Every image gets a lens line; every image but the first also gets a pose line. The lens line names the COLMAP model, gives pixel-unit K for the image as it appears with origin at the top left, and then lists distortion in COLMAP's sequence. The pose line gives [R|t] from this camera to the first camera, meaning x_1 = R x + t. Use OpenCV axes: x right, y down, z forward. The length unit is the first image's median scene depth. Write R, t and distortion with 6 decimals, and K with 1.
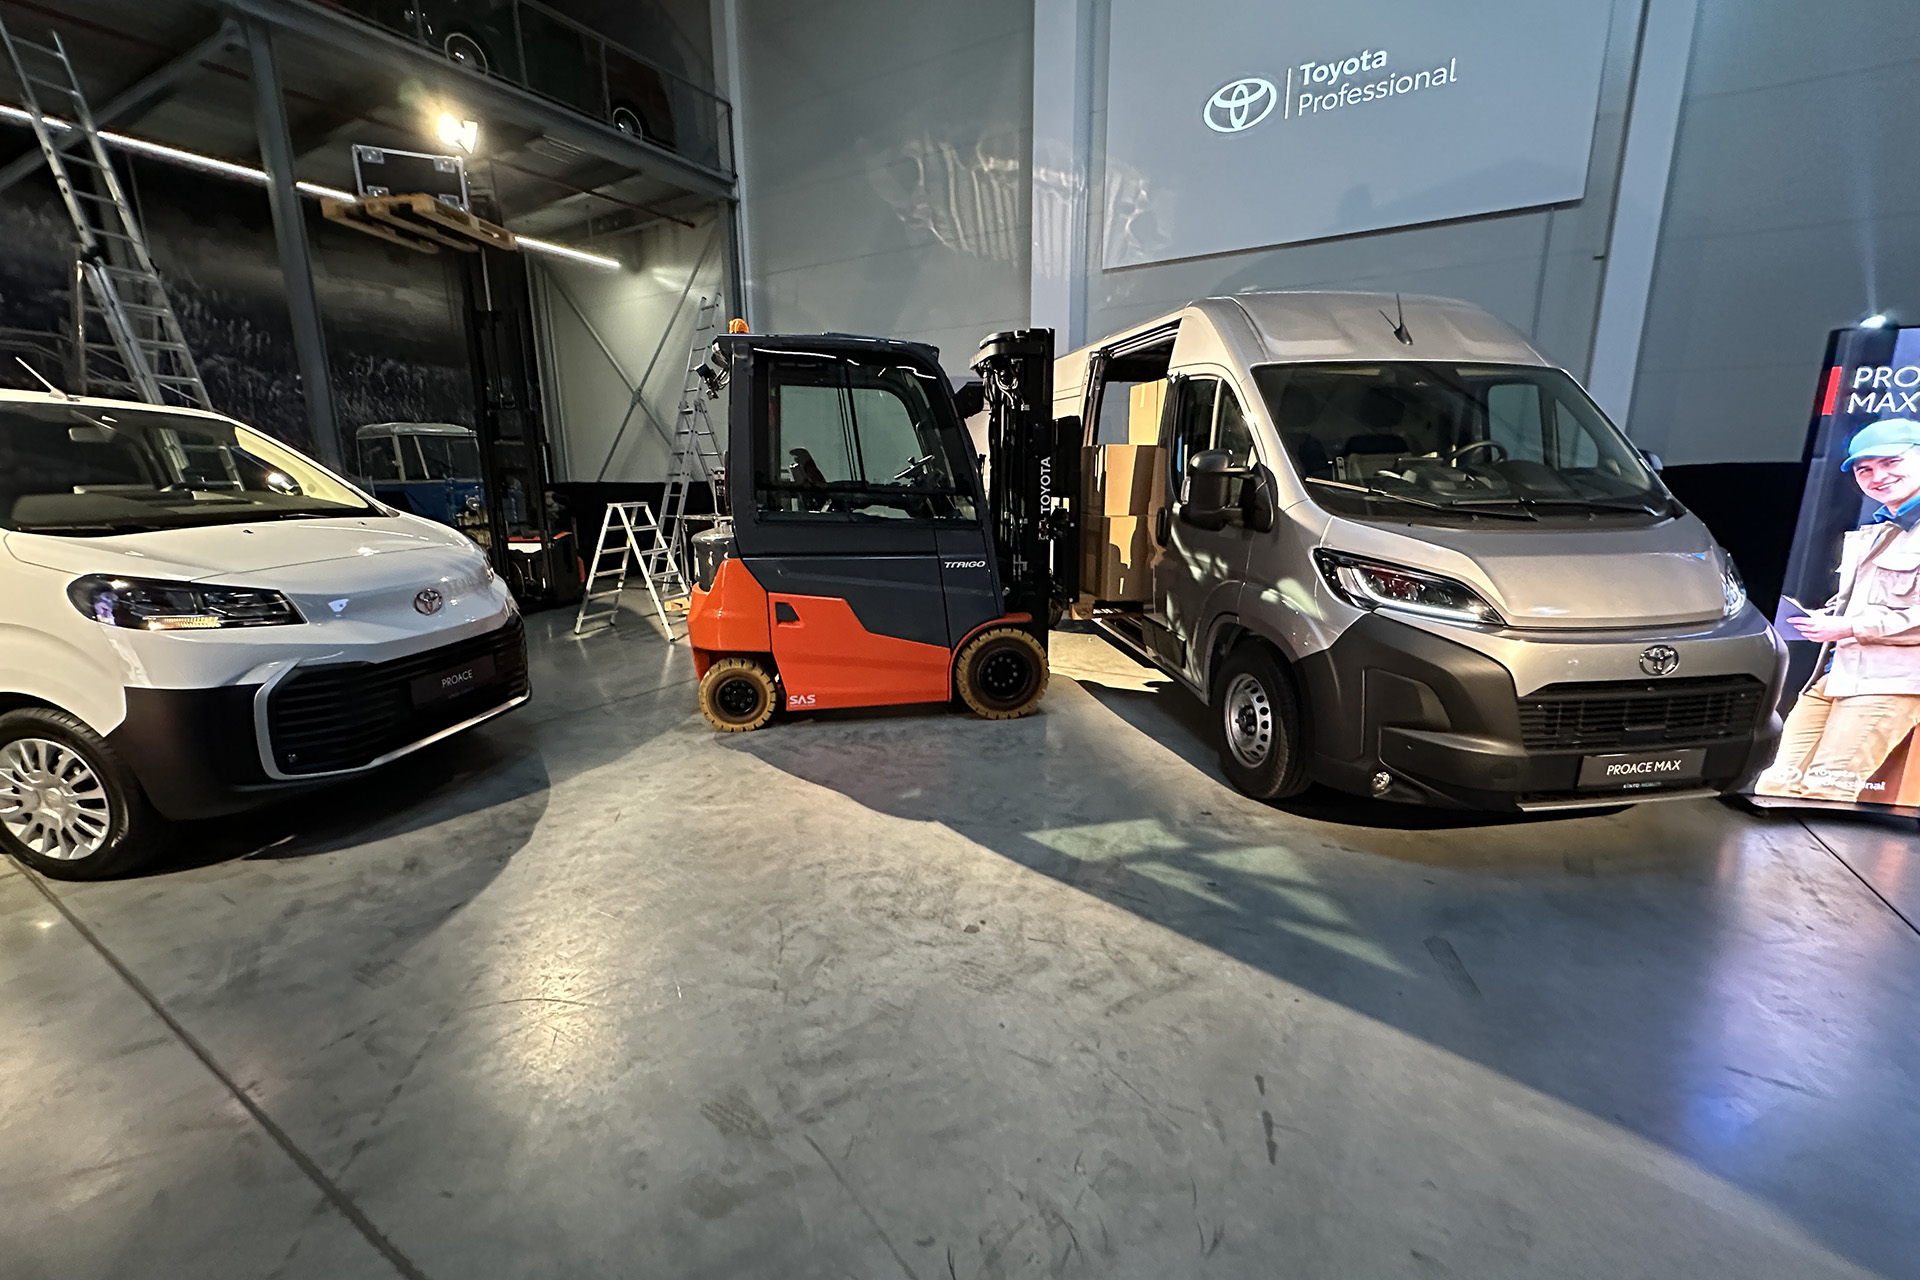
lens RADIAL K [[772.1, 0, 960.0], [0, 772.1, 640.0], [0, 0, 1]] dist [0.000408, 0.000183]
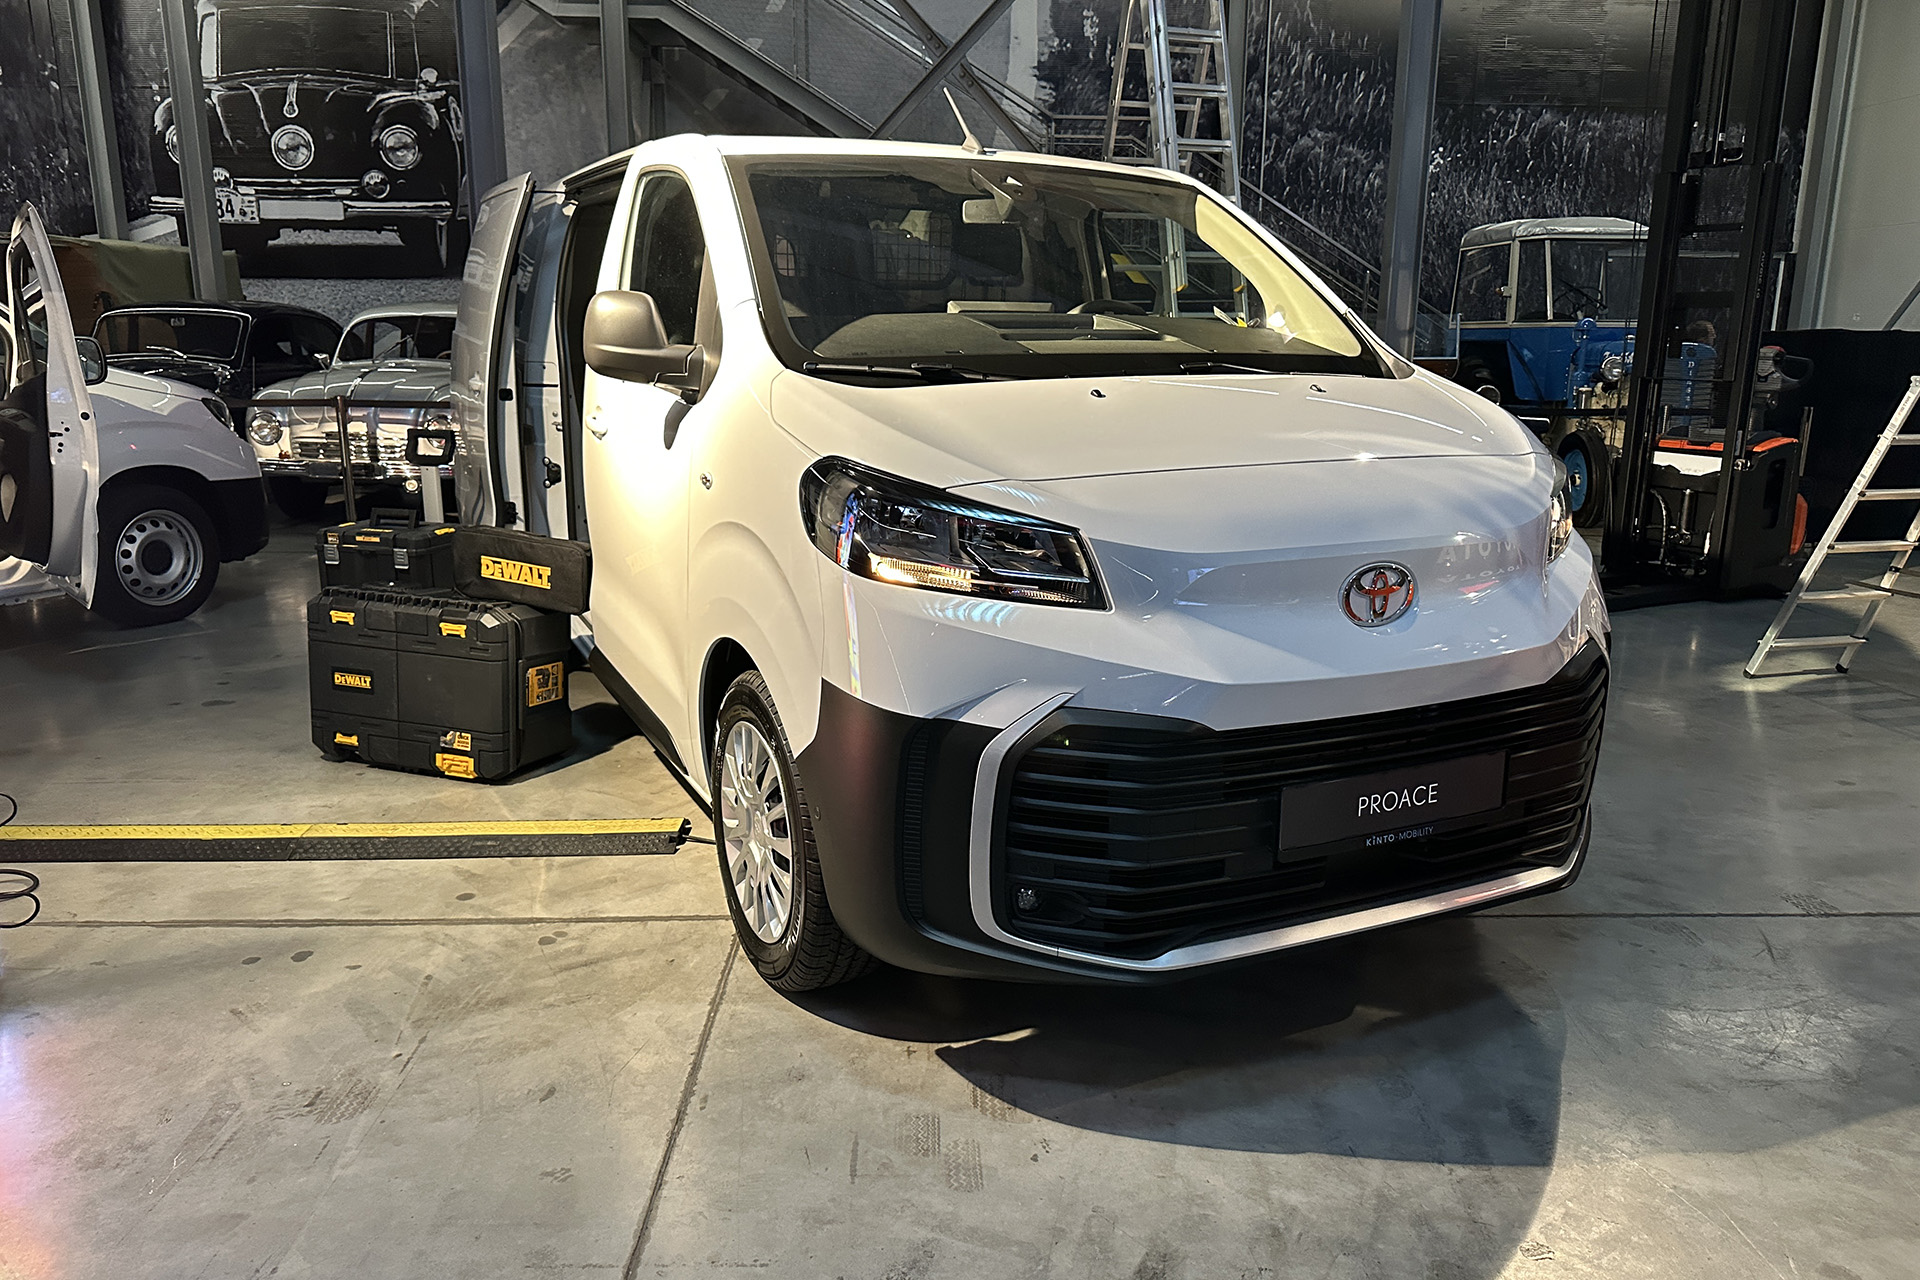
lens RADIAL K [[1370.5, 0, 960.0], [0, 1370.5, 640.0], [0, 0, 1]] dist [0.036837, -0.053716]
pose [[0.536493, 0.203492, -0.819004, -0.131981], [-0.193160, 0.974339, 0.115556, -0.038364], [0.821502, 0.096204, 0.562032, 0.252628]]
